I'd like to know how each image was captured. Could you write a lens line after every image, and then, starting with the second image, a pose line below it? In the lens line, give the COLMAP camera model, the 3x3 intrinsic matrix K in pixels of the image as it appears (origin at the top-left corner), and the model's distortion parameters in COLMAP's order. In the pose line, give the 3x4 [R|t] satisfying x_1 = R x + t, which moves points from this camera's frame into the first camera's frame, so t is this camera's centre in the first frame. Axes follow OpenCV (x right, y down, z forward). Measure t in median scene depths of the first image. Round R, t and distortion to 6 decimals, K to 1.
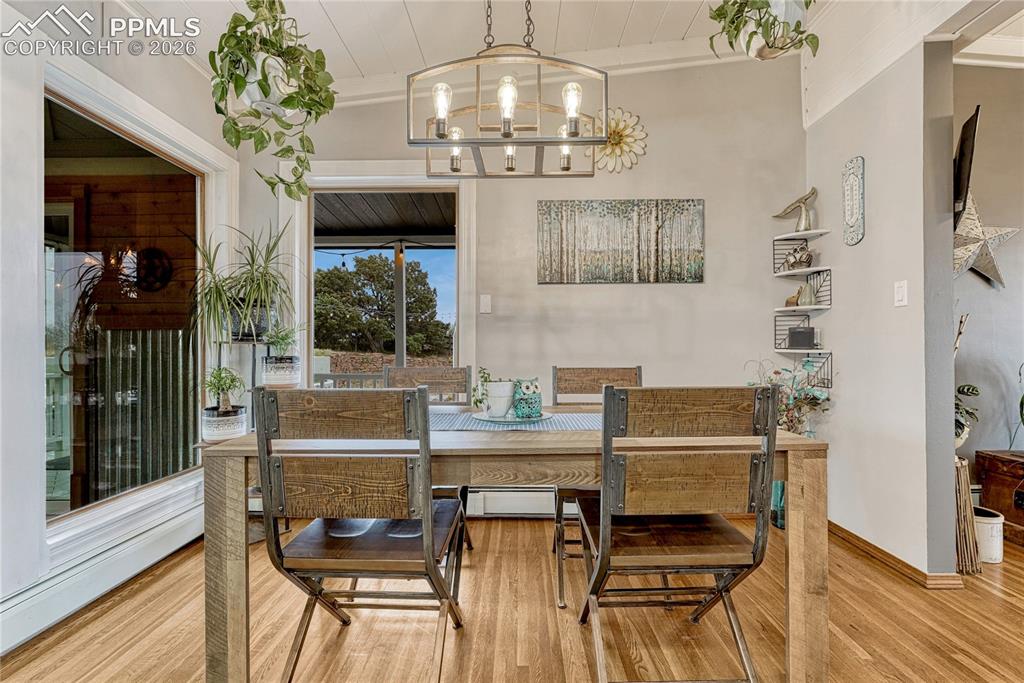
lens RADIAL K [[433.8, 0, 515.9], [0, 433.8, 345.7], [0, 0, 1]] dist [0.002320, -0.000293]
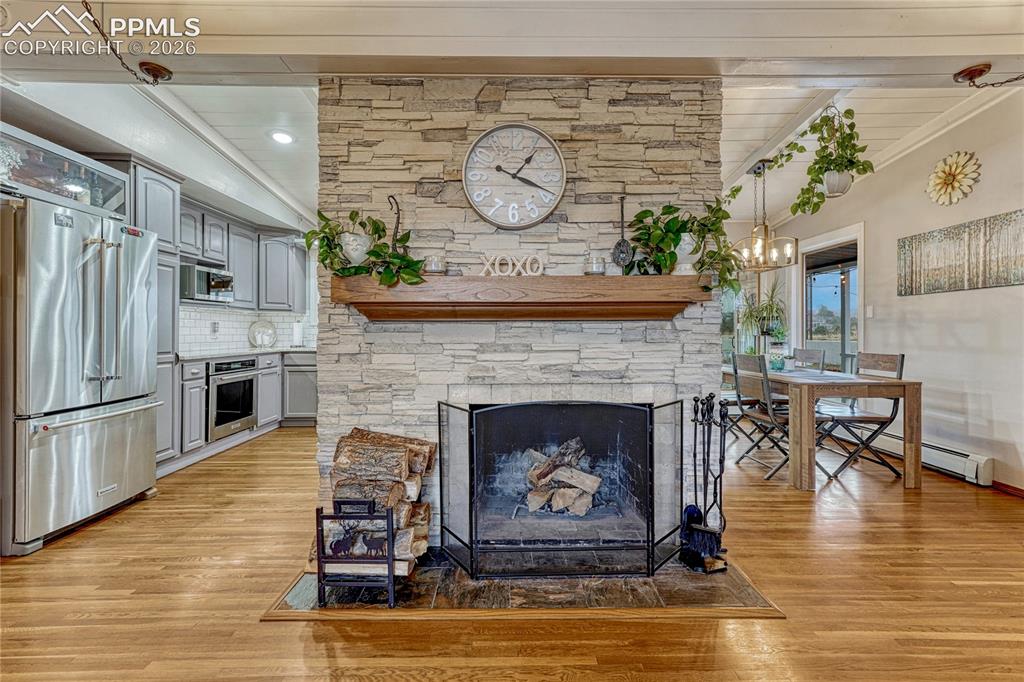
lens RADIAL K [[433.8, 0, 512.0], [0, 433.8, 334.8], [0, 0, 1]] dist [0.002320, -0.000293]
pose [[0.019252, 0.006260, -0.999795, 1.494094], [0.001301, 0.999979, 0.006286, -0.025968], [0.999814, -0.001422, 0.019244, -0.322721]]
